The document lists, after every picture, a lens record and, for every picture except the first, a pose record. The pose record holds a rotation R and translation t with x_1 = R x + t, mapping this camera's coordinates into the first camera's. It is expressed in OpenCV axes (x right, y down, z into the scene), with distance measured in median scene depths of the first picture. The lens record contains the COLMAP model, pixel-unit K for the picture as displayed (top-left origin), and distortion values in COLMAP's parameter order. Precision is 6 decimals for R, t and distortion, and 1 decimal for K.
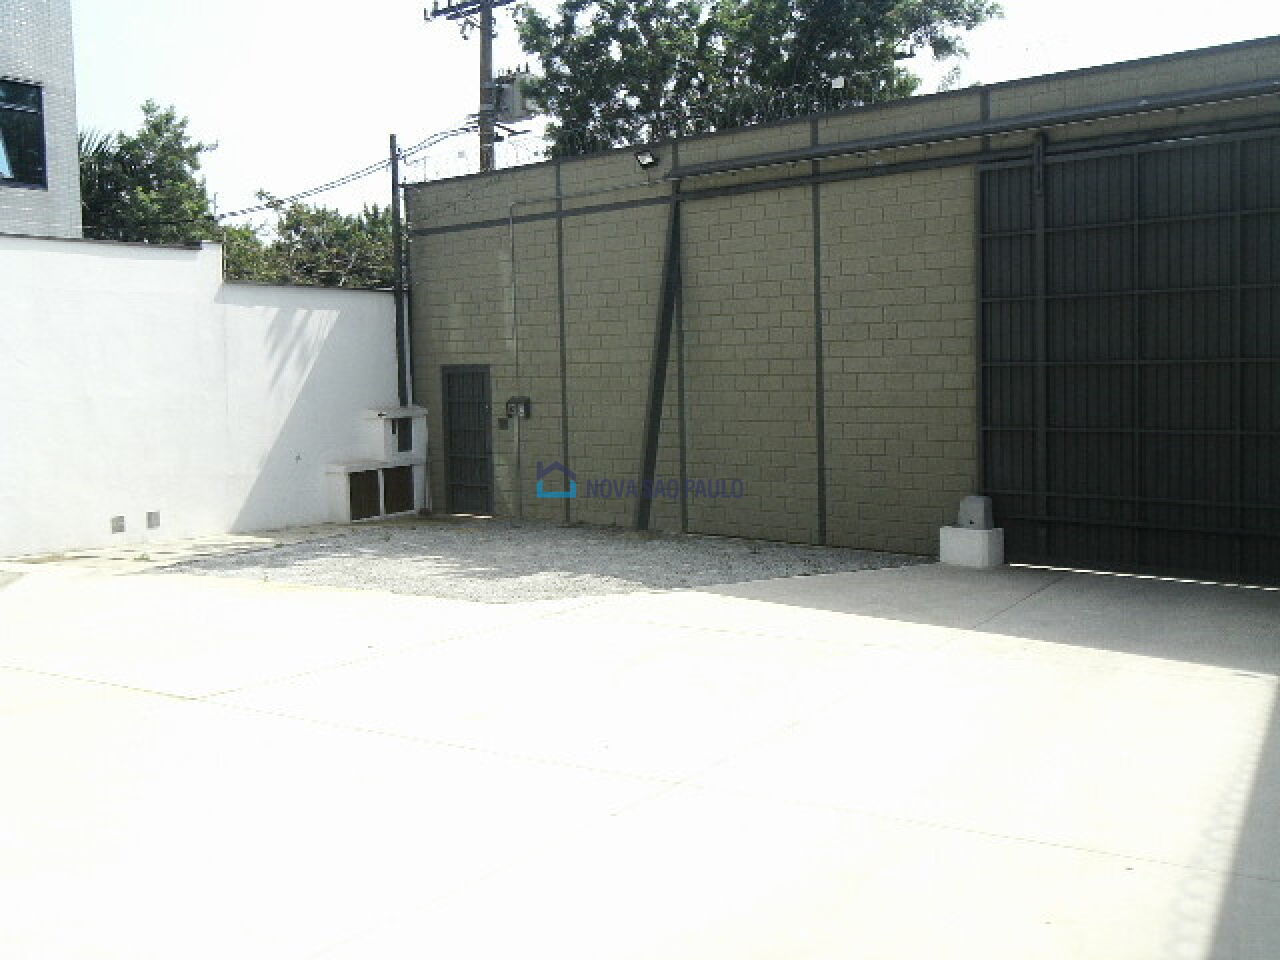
lens RADIAL K [[1338.9, 0, 646.6], [0, 1338.9, 469.9], [0, 0, 1]] dist [-0.014550, 0.014034]
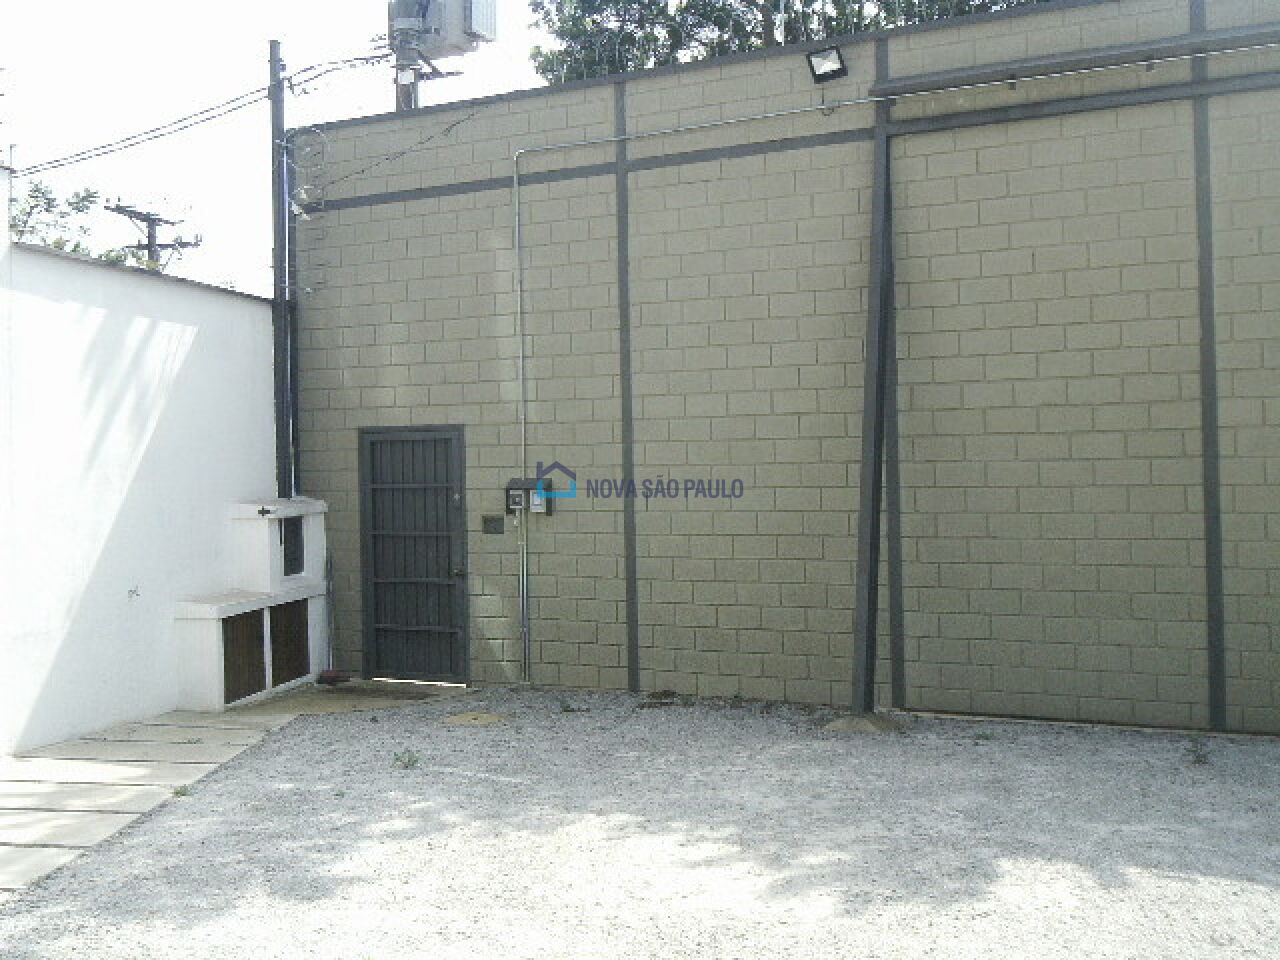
lens RADIAL K [[1338.9, 0, 646.6], [0, 1338.9, 469.9], [0, 0, 1]] dist [-0.014550, 0.014034]
pose [[0.959436, -0.003496, 0.281906, -0.220534], [0.024261, 0.997238, -0.070200, -0.016551], [-0.280882, 0.074191, 0.956870, 0.442453]]
